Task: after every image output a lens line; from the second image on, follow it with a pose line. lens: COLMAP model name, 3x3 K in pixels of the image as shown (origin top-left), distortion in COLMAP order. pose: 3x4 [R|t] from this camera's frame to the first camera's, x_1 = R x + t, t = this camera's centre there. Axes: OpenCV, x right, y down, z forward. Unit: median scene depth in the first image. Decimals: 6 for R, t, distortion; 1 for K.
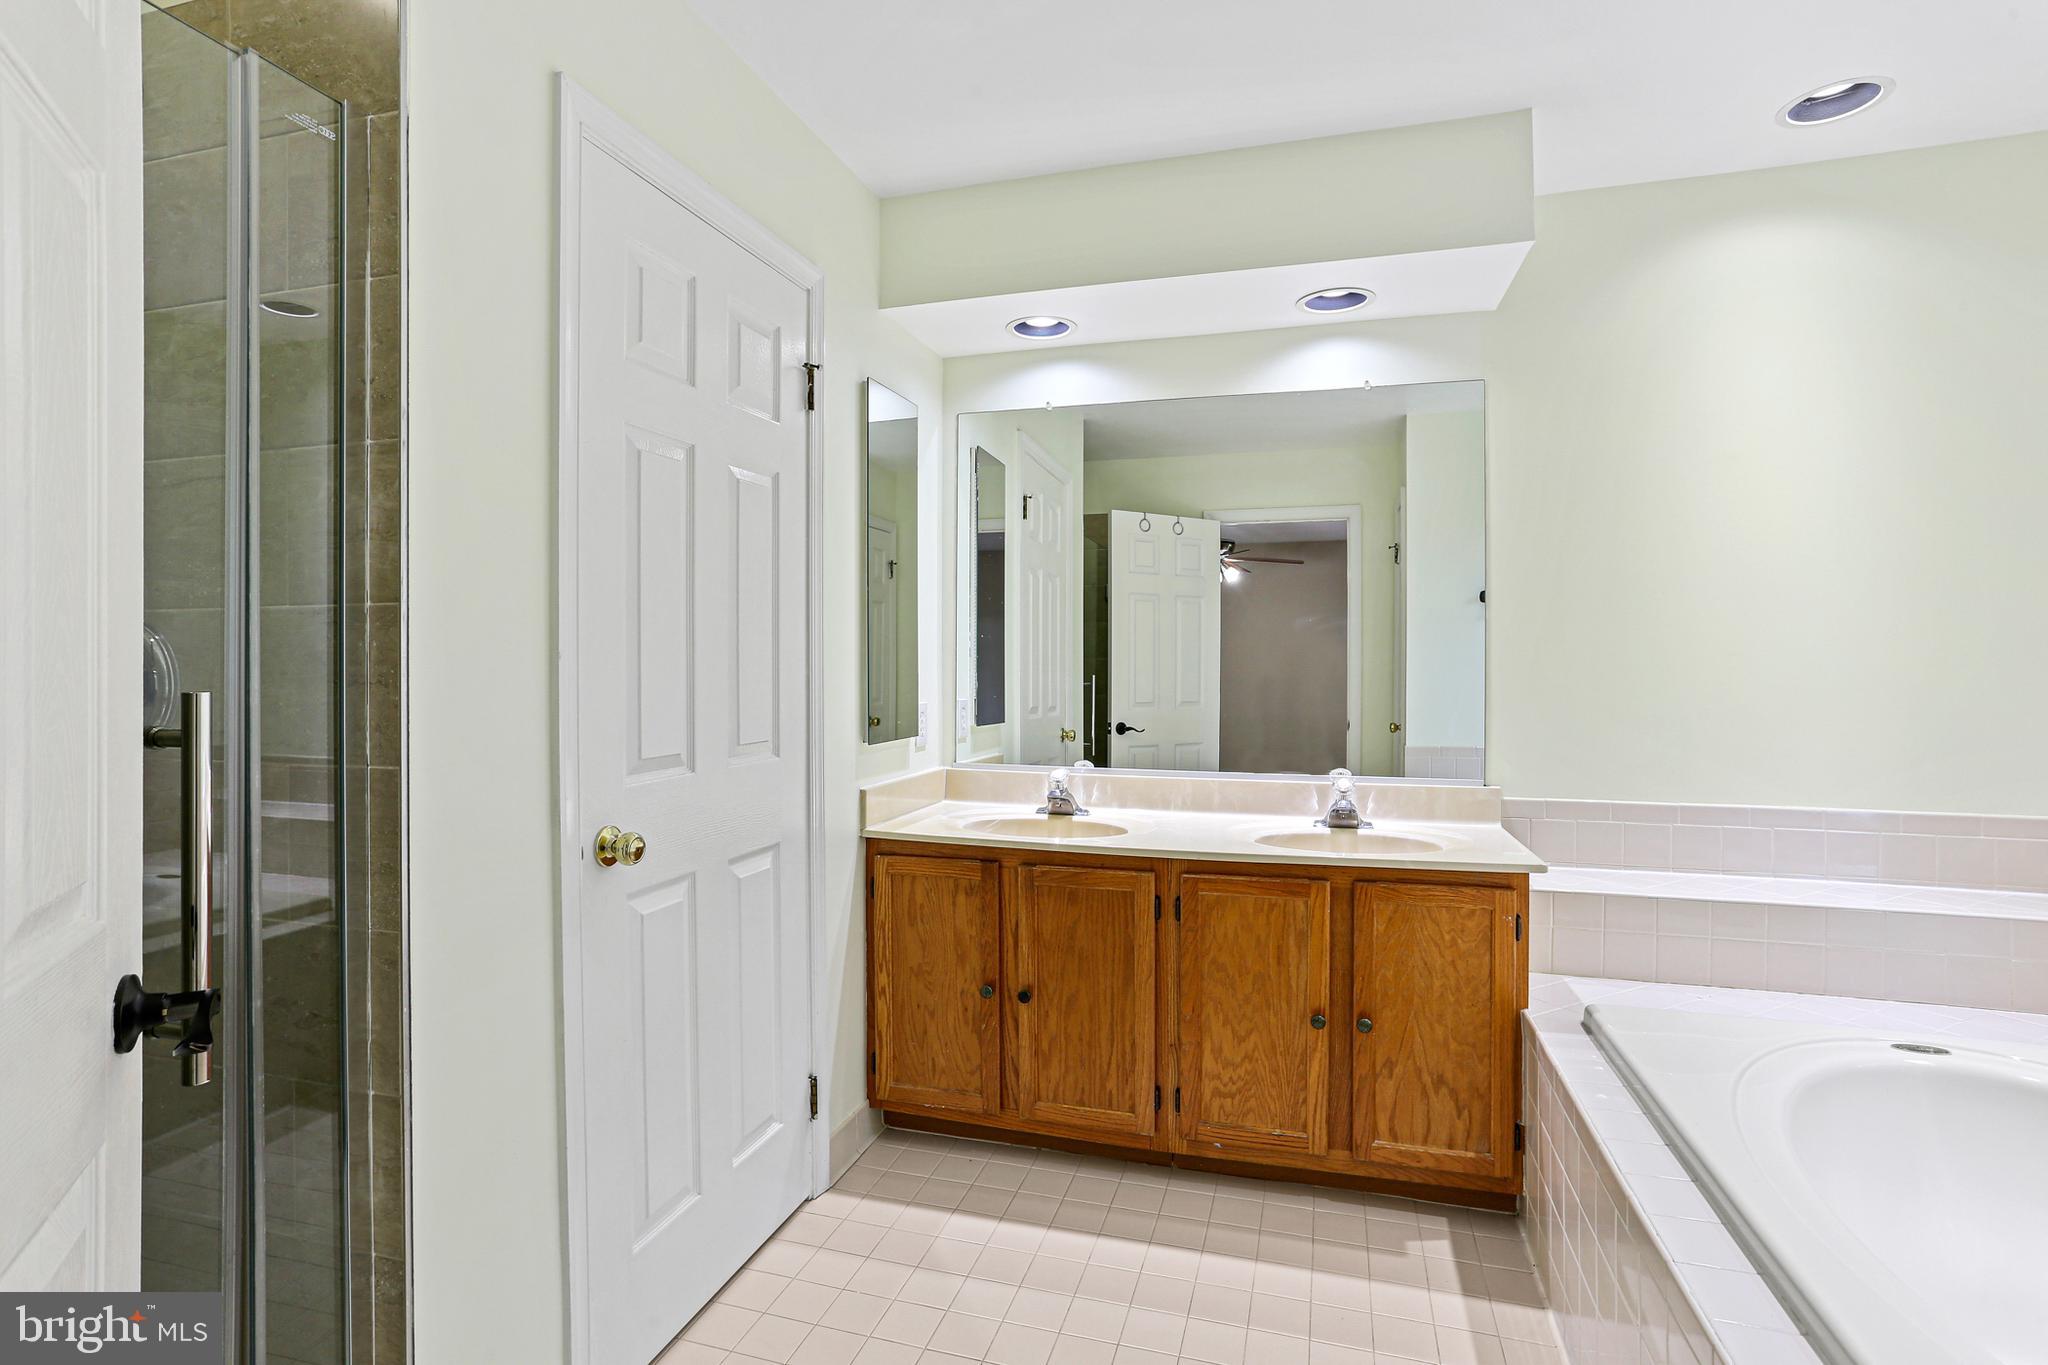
lens RADIAL K [[995.2, 0, 1025.9], [0, 995.2, 677.2], [0, 0, 1]] dist [-0.033330, 0.018071]
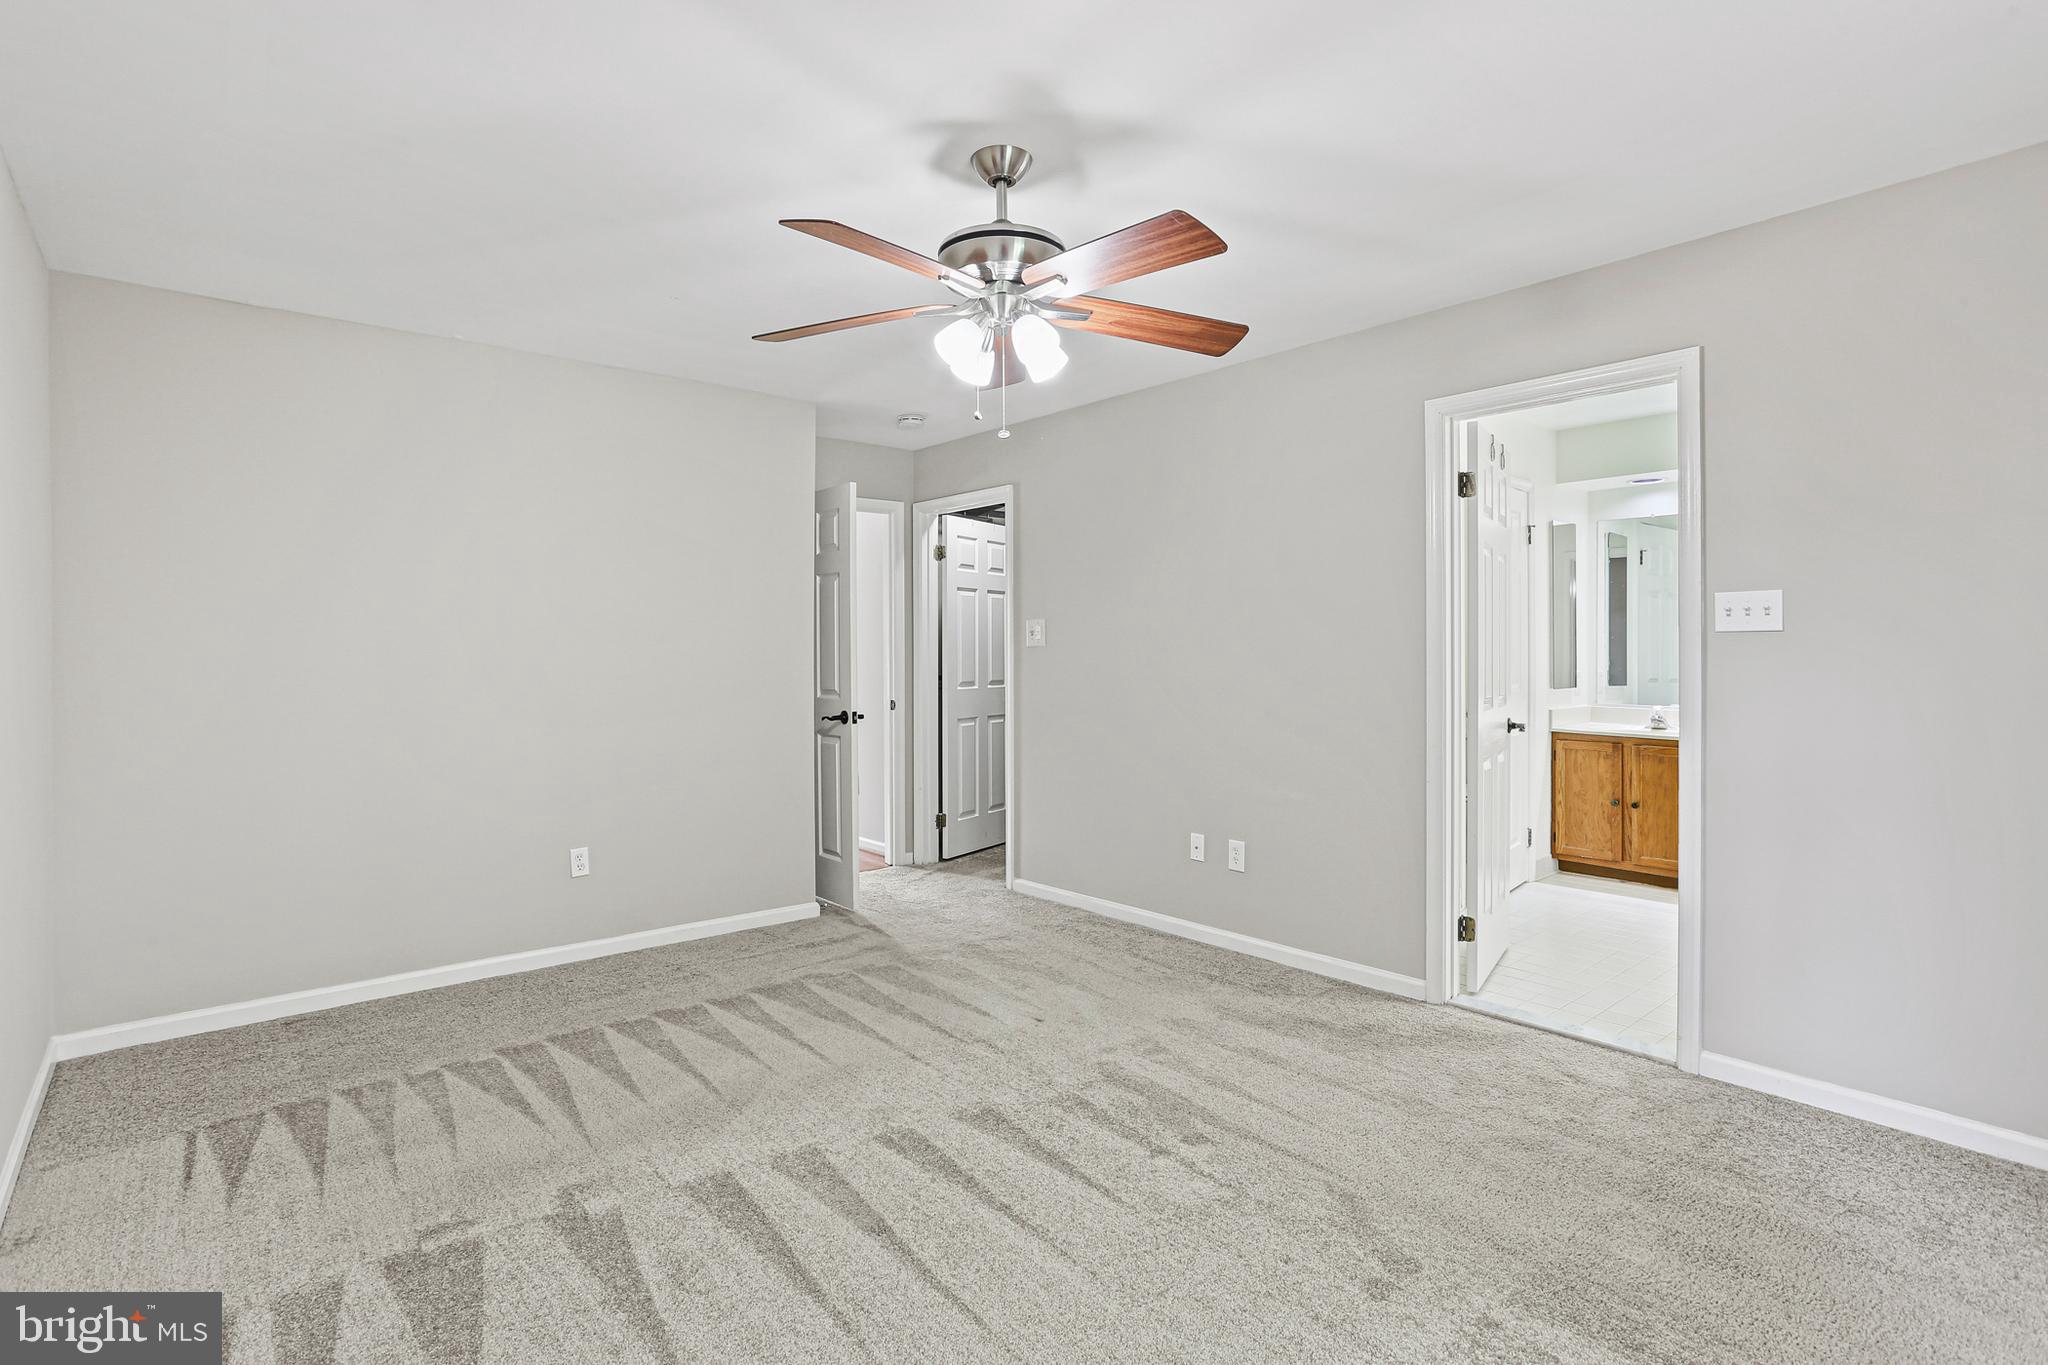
lens RADIAL K [[995.2, 0, 1030.6], [0, 995.2, 670.0], [0, 0, 1]] dist [-0.033330, 0.018071]
pose [[0.840421, 0.003554, -0.541923, 0.052384], [0.001025, 0.999966, 0.008149, 0.007329], [0.541933, -0.007404, 0.840389, -1.466452]]
